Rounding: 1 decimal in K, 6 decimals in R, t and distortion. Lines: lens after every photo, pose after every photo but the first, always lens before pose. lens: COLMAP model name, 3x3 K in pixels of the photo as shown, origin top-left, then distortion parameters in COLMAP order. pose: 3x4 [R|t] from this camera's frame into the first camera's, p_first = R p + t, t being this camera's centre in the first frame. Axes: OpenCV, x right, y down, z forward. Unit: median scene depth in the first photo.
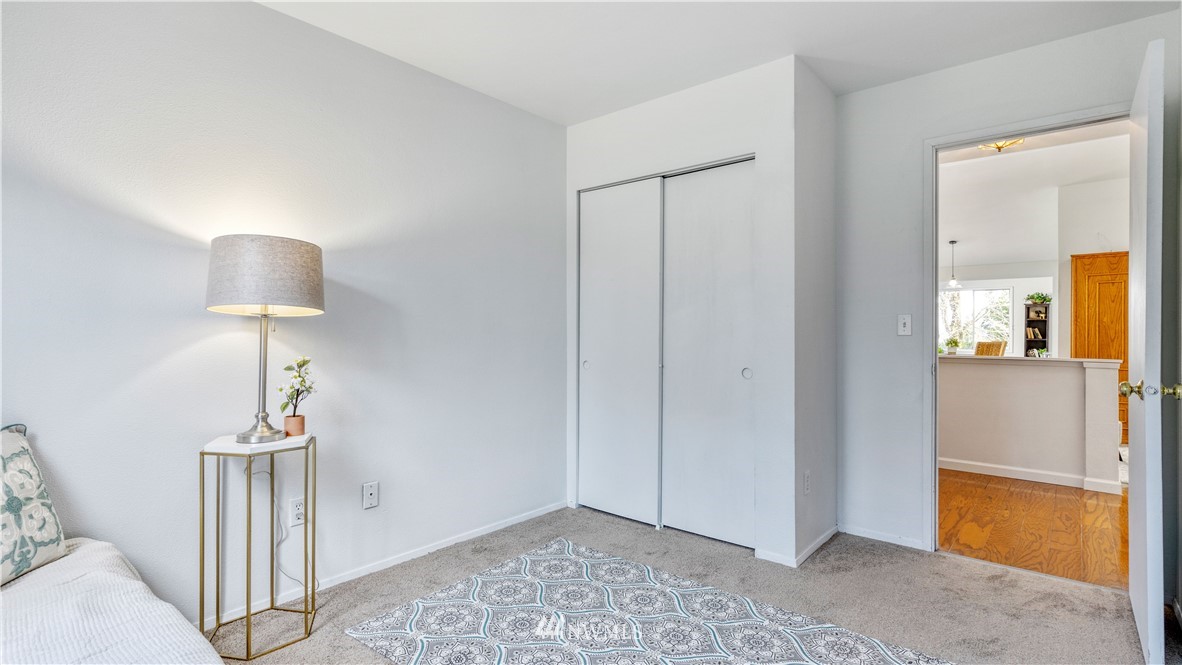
lens RADIAL K [[567.6, 0, 595.5], [0, 567.6, 338.0], [0, 0, 1]] dist [0.001675, 0.000062]
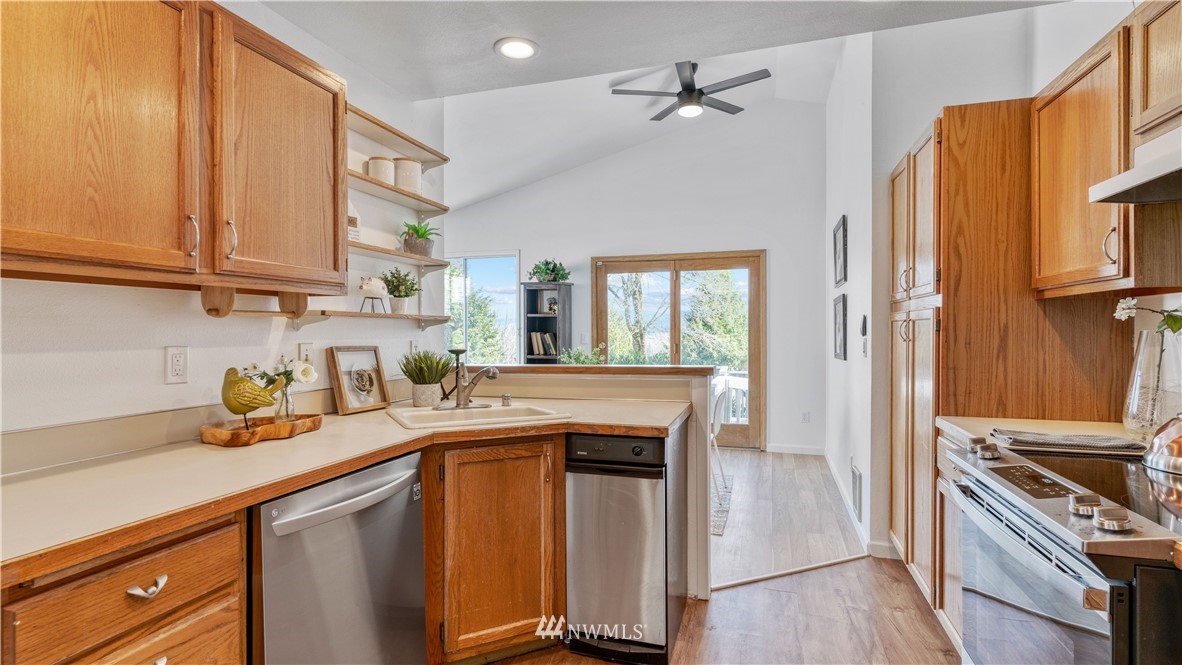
lens RADIAL K [[567.6, 0, 592.2], [0, 567.6, 335.9], [0, 0, 1]] dist [0.001675, 0.000062]
pose [[0.919137, -0.004740, 0.393909, 0.817146], [0.004435, 0.999989, 0.001685, -0.020955], [-0.393912, 0.000198, 0.919148, 0.707765]]
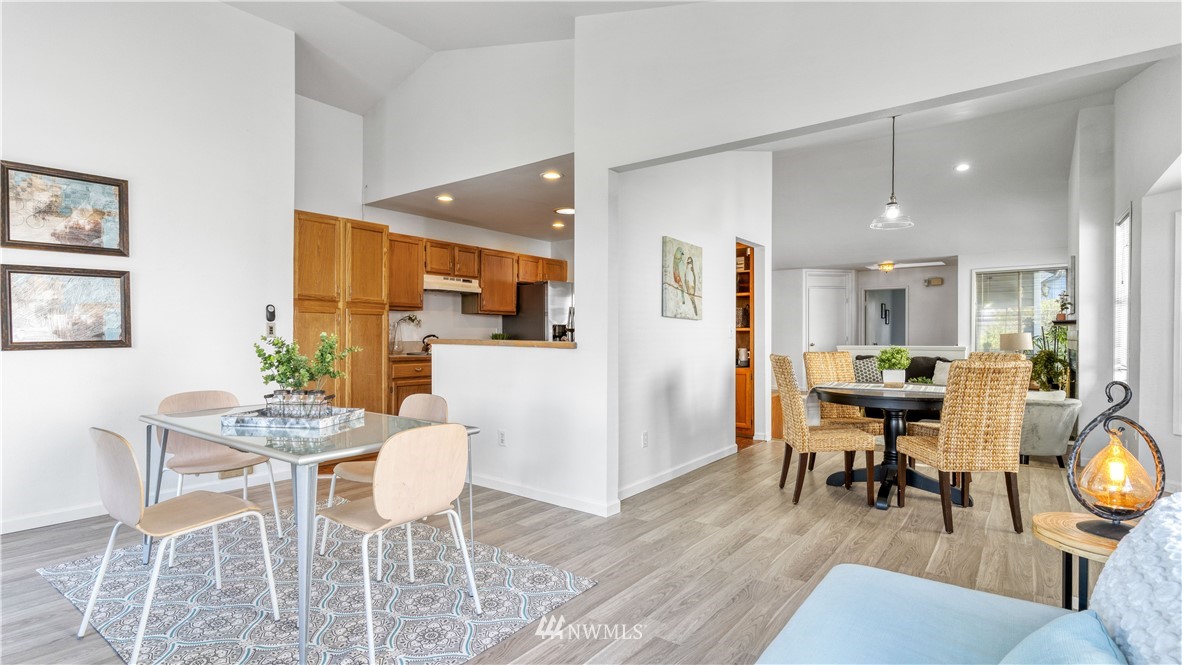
lens RADIAL K [[567.6, 0, 583.3], [0, 567.6, 335.4], [0, 0, 1]] dist [0.001675, 0.000062]
pose [[-0.999259, -0.000025, -0.038484, 0.876095], [-0.000202, 0.999989, 0.004594, -0.010508], [0.038483, 0.004598, -0.999249, 1.413345]]
